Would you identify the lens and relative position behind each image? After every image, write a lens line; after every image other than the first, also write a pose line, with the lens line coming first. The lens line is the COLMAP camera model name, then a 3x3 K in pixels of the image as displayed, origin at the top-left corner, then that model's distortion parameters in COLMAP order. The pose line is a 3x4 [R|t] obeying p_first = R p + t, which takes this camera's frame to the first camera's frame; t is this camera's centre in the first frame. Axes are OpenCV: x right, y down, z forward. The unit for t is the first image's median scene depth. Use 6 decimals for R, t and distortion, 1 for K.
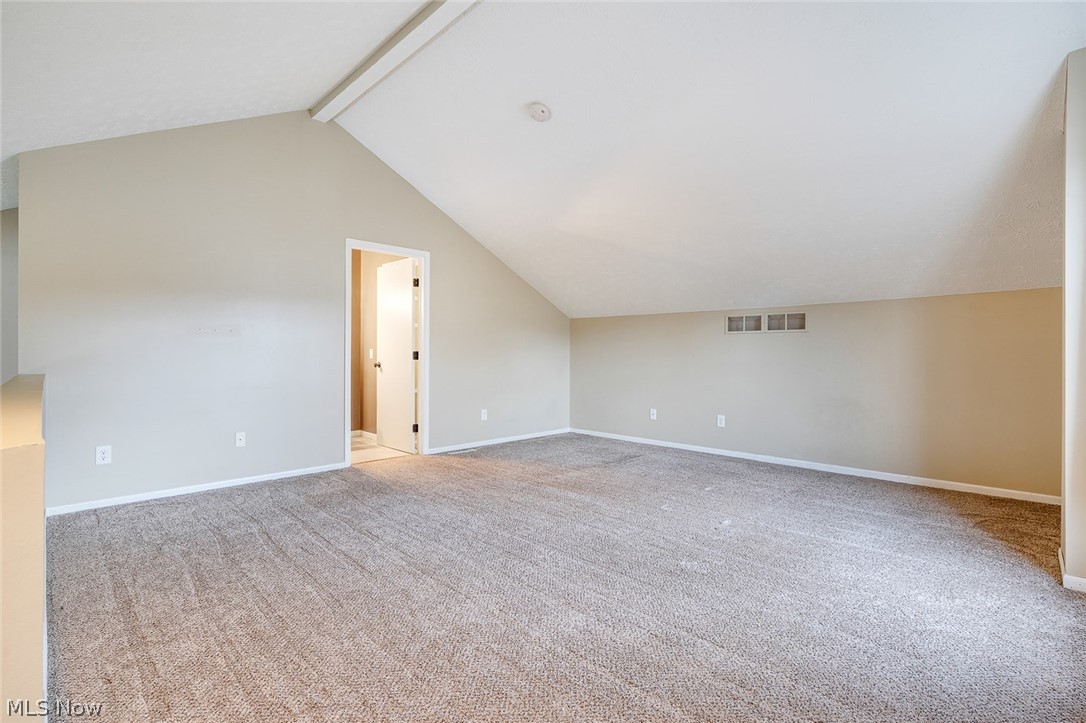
lens RADIAL K [[495.0, 0, 541.9], [0, 495.0, 359.4], [0, 0, 1]] dist [-0.001981, -0.000547]
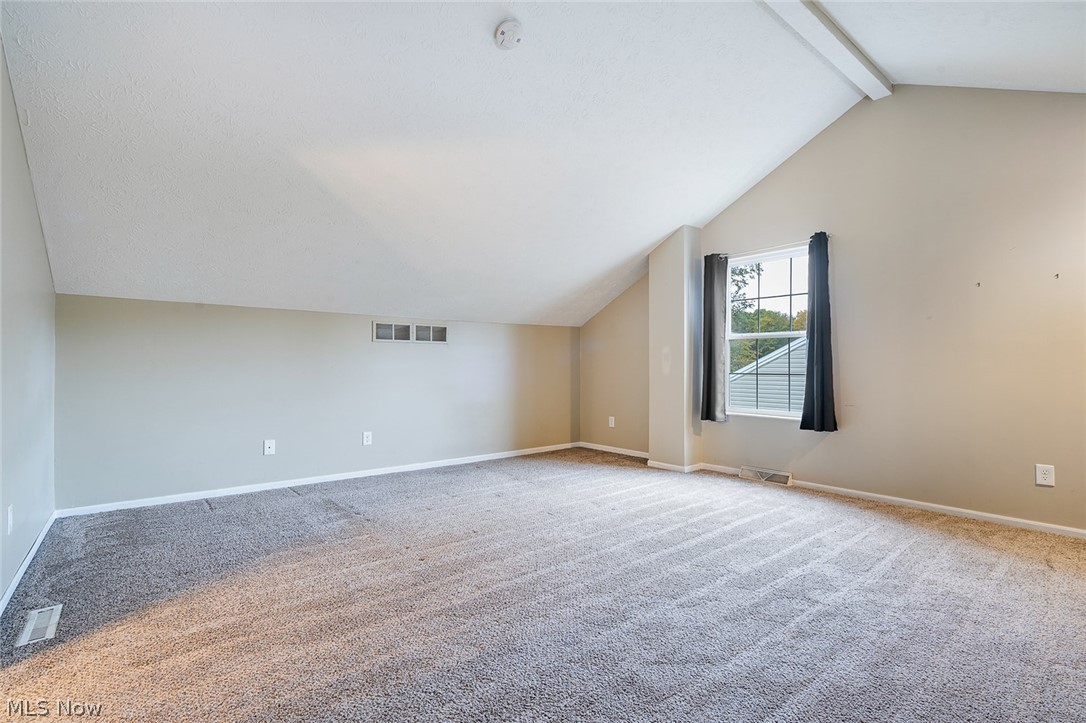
lens RADIAL K [[495.0, 0, 541.9], [0, 495.0, 359.4], [0, 0, 1]] dist [-0.001981, -0.000547]
pose [[0.117479, 0.003511, 0.993069, -0.528471], [0.007365, 0.999963, -0.004406, -0.013190], [-0.993048, 0.007832, 0.117449, 0.618987]]
